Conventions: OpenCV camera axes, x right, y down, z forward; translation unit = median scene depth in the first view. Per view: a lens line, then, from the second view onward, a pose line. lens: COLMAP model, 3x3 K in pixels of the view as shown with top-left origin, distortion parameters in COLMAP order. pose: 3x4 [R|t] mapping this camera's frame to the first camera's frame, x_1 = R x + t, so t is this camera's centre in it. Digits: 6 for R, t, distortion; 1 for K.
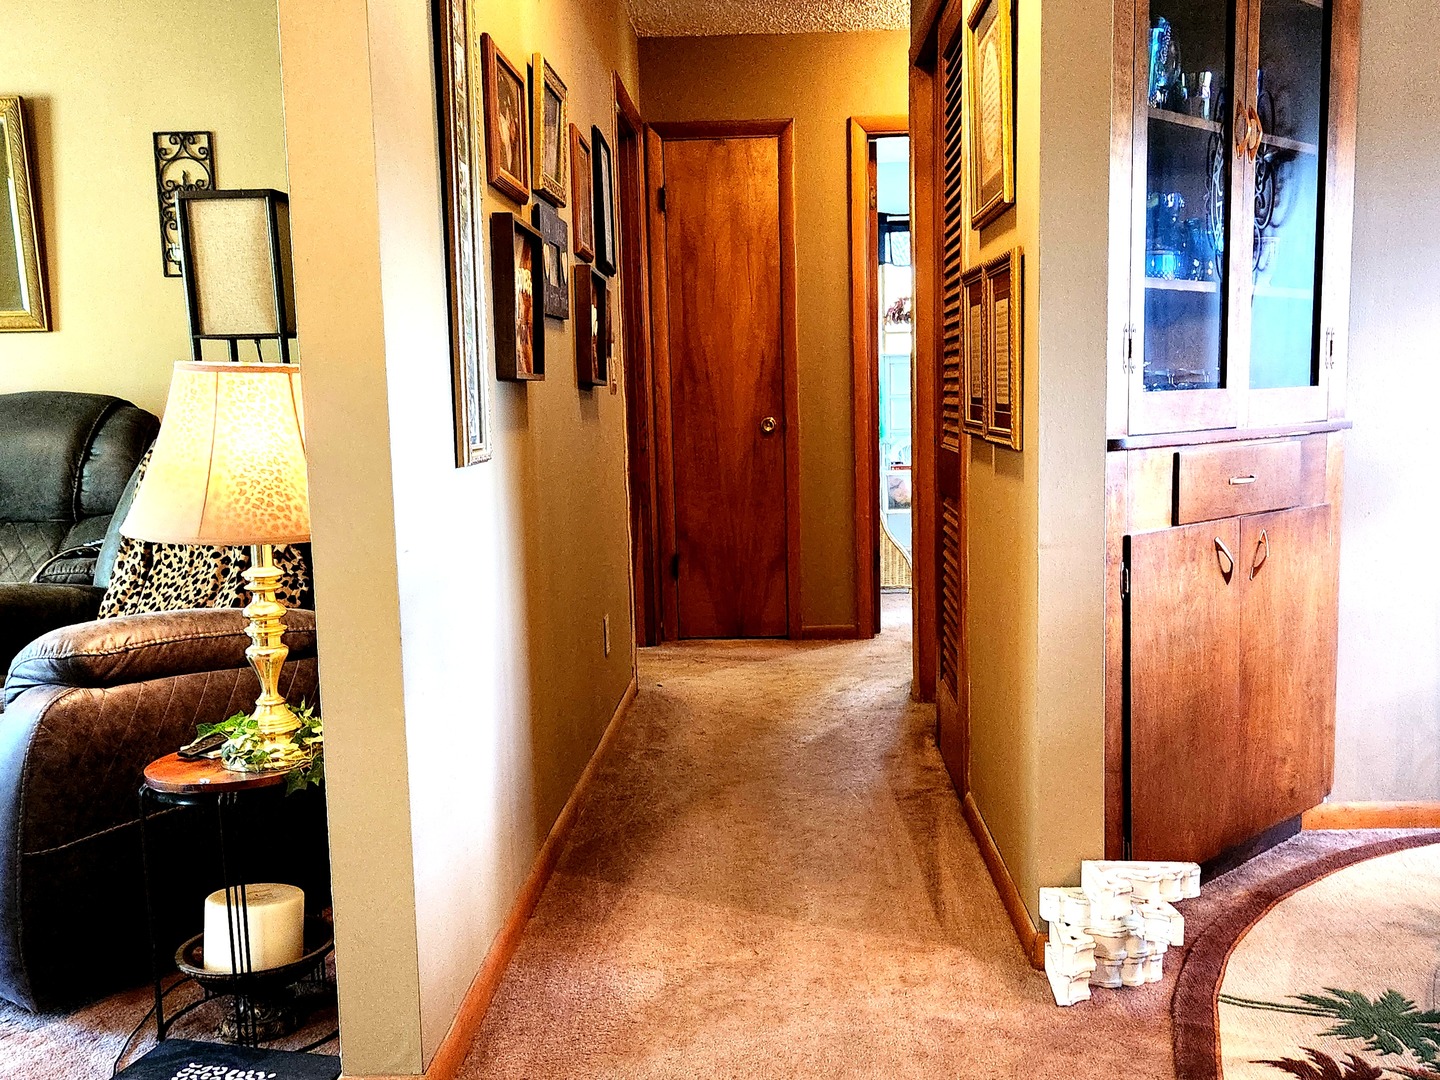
lens RADIAL K [[1336.2, 0, 717.0], [0, 1336.2, 538.2], [0, 0, 1]] dist [0.050316, 0.000000]
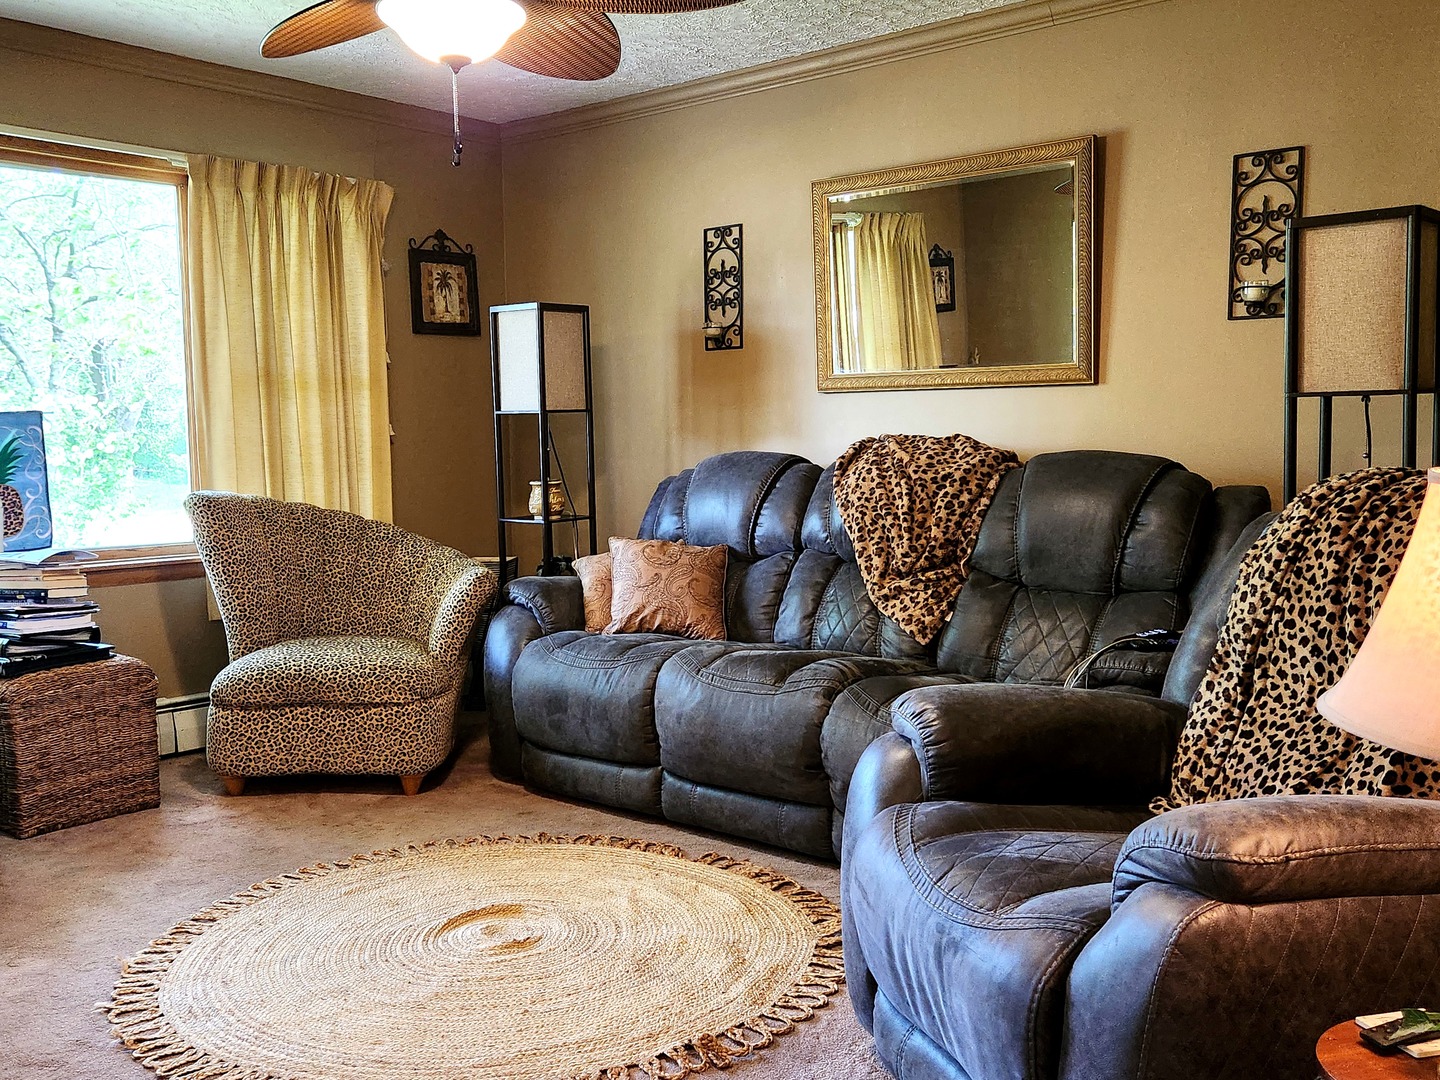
lens RADIAL K [[1336.2, 0, 723.0], [0, 1336.2, 538.4], [0, 0, 1]] dist [0.050316, 0.000000]
pose [[0.785568, 0.069980, -0.614806, -0.185946], [-0.082600, 0.996552, 0.007891, -0.051380], [0.613238, 0.044584, 0.788639, 0.187296]]
